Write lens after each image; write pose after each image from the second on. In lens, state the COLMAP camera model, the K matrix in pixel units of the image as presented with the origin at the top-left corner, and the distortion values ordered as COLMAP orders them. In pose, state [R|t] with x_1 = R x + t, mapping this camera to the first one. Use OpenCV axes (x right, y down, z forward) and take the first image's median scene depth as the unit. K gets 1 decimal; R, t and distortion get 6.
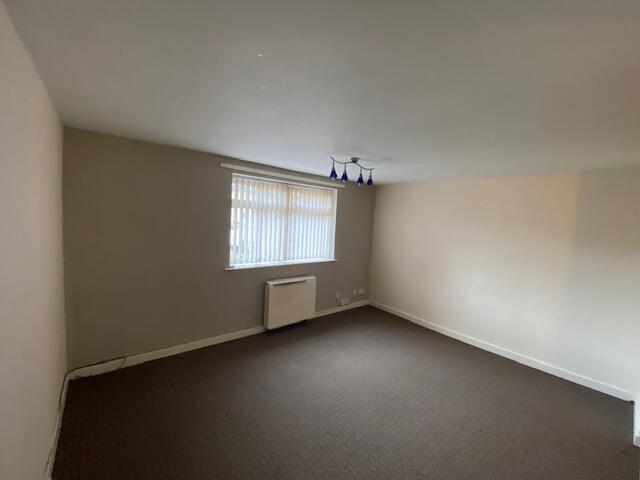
lens RADIAL K [[260.4, 0, 319.8], [0, 260.4, 238.1], [0, 0, 1]] dist [0.029410, -0.024746]
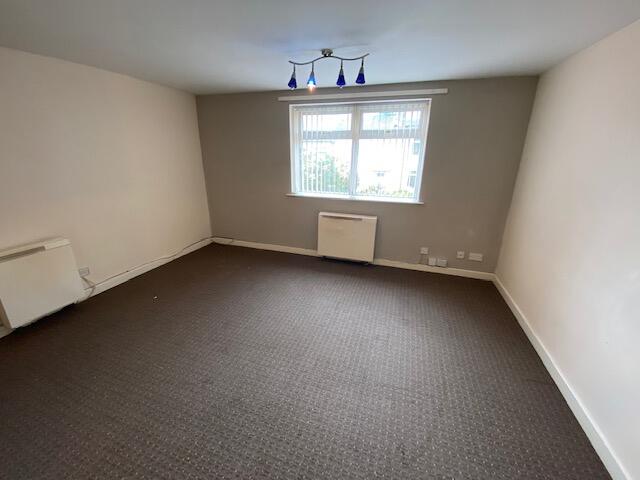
lens RADIAL K [[260.4, 0, 319.8], [0, 260.4, 238.1], [0, 0, 1]] dist [0.029410, -0.024746]
pose [[0.522256, 0.220941, -0.823671, 0.662353], [-0.040990, 0.971243, 0.234535, 0.024867], [0.851803, -0.088725, 0.516294, 0.440887]]
